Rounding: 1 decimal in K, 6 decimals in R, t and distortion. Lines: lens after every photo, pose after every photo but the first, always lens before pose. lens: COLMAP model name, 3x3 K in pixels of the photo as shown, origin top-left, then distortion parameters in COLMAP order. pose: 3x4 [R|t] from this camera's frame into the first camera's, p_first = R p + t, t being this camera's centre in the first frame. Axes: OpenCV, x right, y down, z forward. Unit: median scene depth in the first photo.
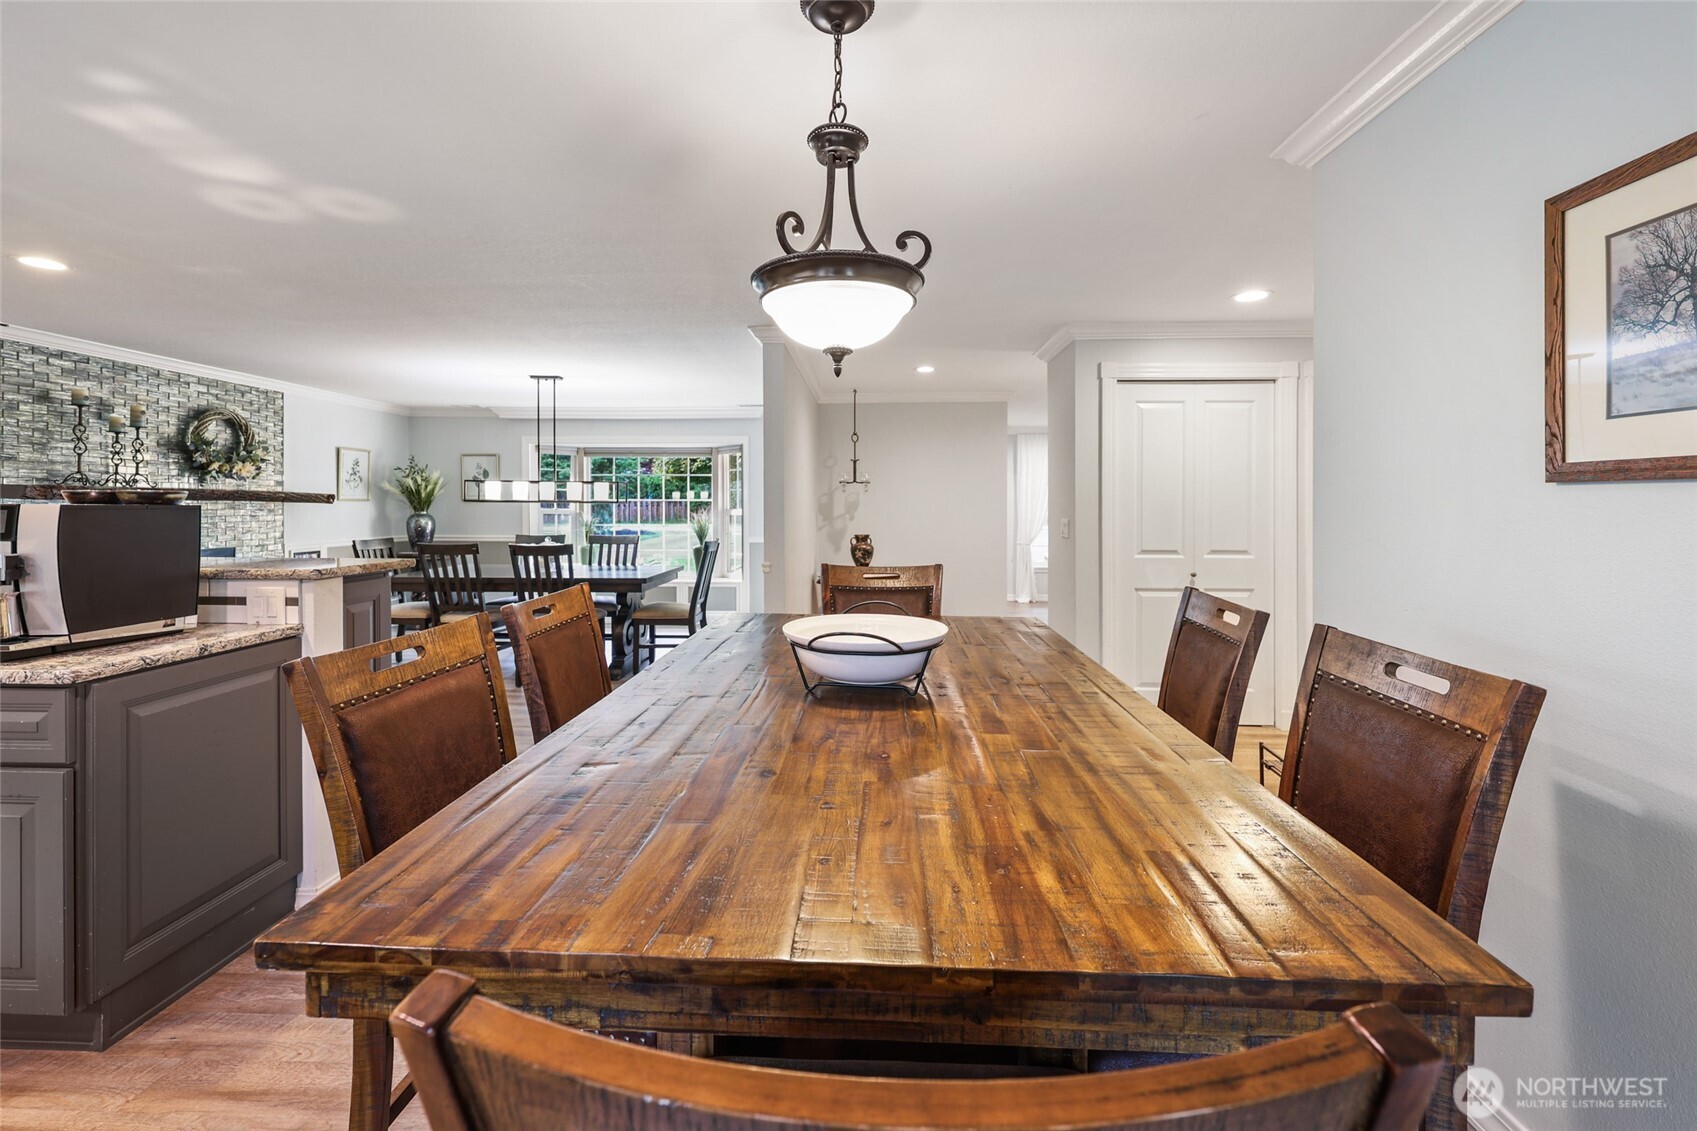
lens RADIAL K [[696.3, 0, 858.0], [0, 696.3, 515.5], [0, 0, 1]] dist [0.000863, 0.000737]
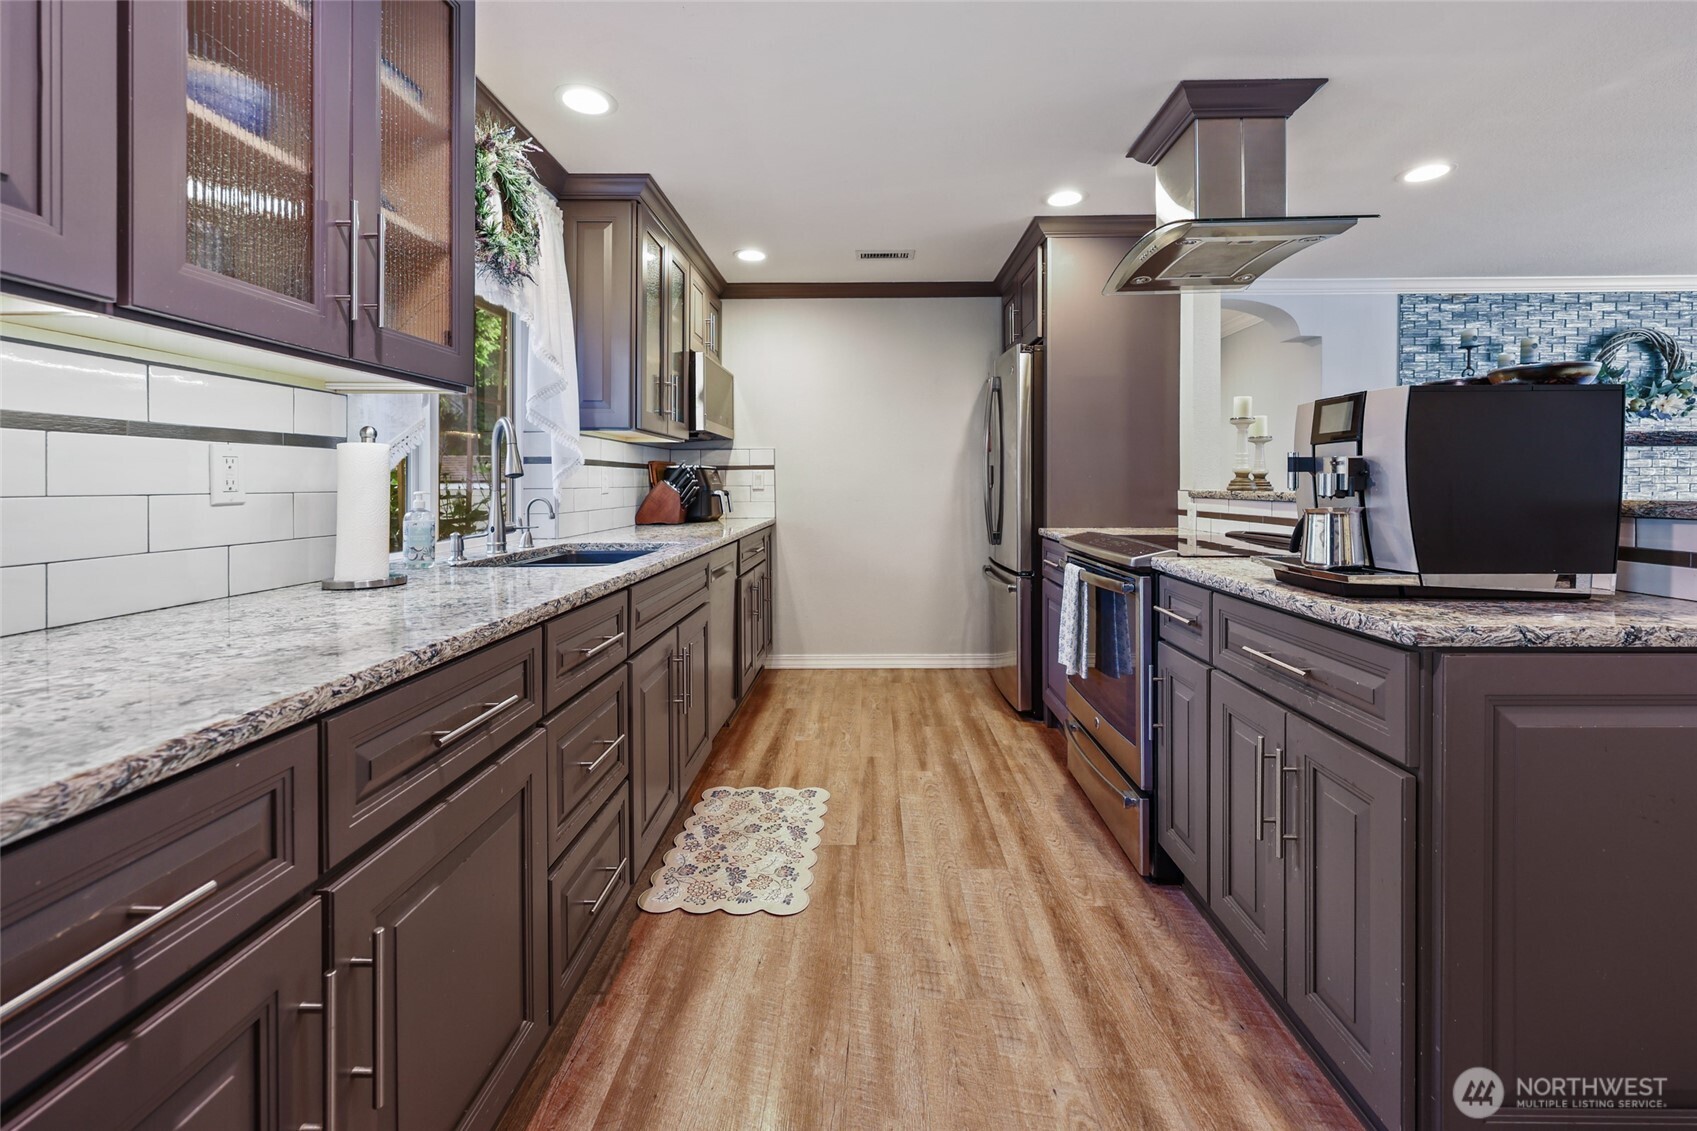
lens RADIAL K [[696.3, 0, 845.4], [0, 696.3, 492.2], [0, 0, 1]] dist [0.000863, 0.000737]
pose [[-0.007483, 0.006676, -0.999950, -0.339307], [-0.004141, 0.999969, 0.006707, 0.068498], [0.999963, 0.004191, -0.007455, 0.339247]]
